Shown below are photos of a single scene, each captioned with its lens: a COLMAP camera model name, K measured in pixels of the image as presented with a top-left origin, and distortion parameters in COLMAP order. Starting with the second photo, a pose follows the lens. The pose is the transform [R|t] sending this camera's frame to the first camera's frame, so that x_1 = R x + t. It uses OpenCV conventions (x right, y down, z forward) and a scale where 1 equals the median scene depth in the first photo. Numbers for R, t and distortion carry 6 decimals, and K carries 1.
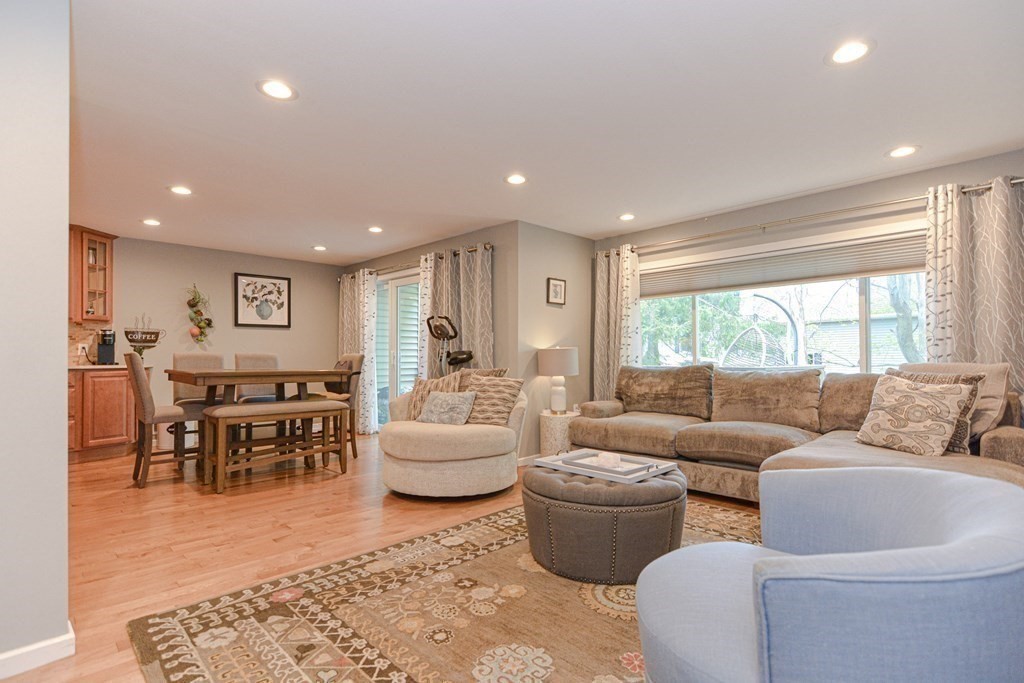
lens RADIAL K [[498.6, 0, 509.3], [0, 498.6, 354.8], [0, 0, 1]] dist [0.008673, -0.004428]
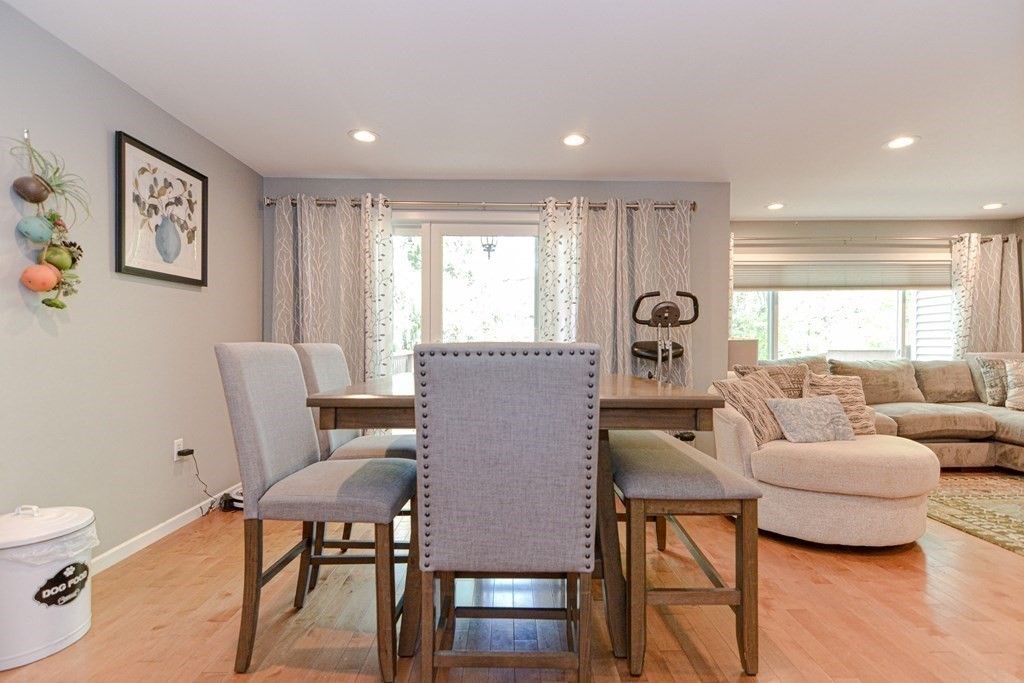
lens RADIAL K [[498.6, 0, 515.7], [0, 498.6, 343.8], [0, 0, 1]] dist [0.008673, -0.004428]
pose [[0.688688, 0.002094, 0.725055, -0.651735], [-0.005482, 0.999982, 0.002319, -0.004525], [-0.725037, -0.005572, 0.688688, 0.542020]]
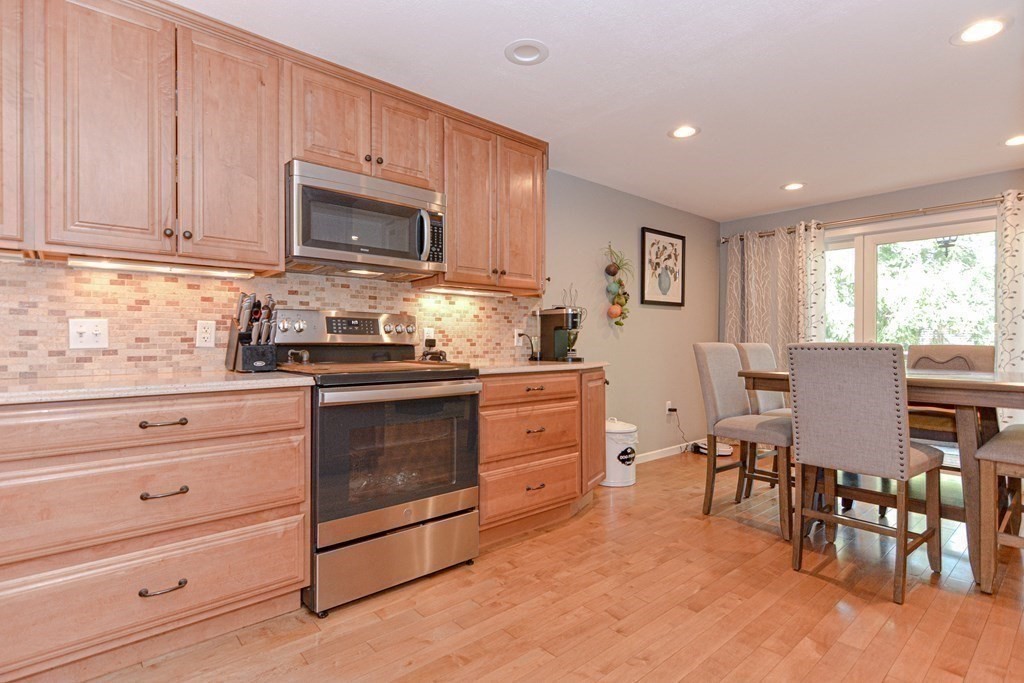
lens RADIAL K [[498.6, 0, 510.6], [0, 498.6, 345.9], [0, 0, 1]] dist [0.008673, -0.004428]
pose [[0.998236, 0.002230, -0.059321, -0.730894], [-0.001450, 0.999912, 0.013191, -0.006898], [0.059345, -0.013081, 0.998152, 0.302405]]
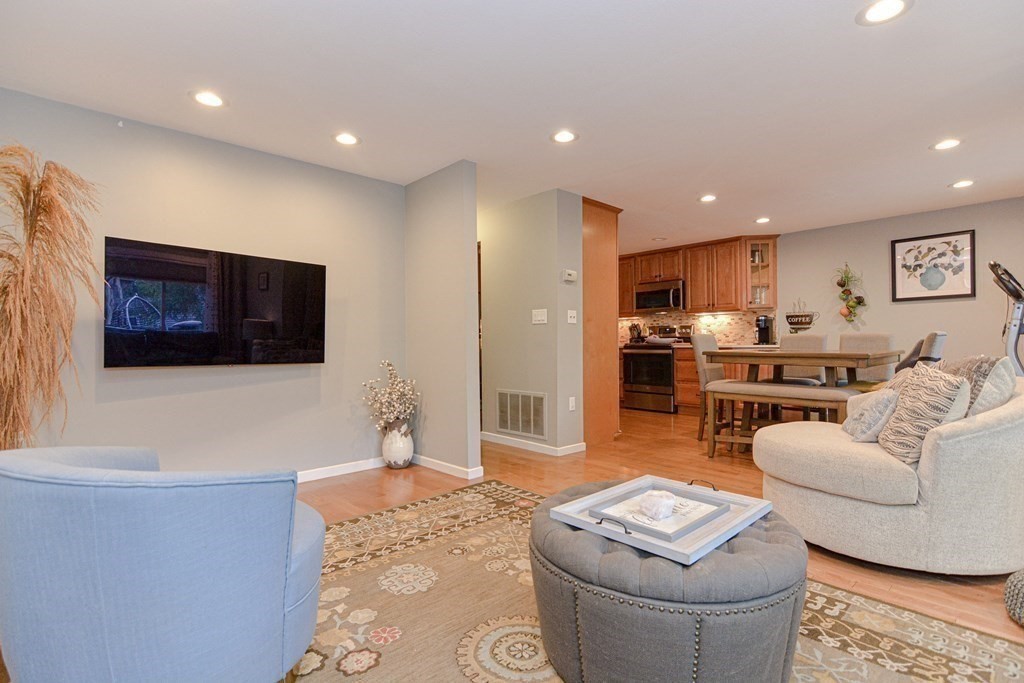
lens RADIAL K [[498.6, 0, 510.6], [0, 498.6, 342.6], [0, 0, 1]] dist [0.008673, -0.004428]
pose [[-0.044829, 0.003438, -0.998989, 0.379811], [0.013891, 0.999900, 0.002818, 0.002700], [0.998898, -0.013750, -0.044873, 0.389284]]
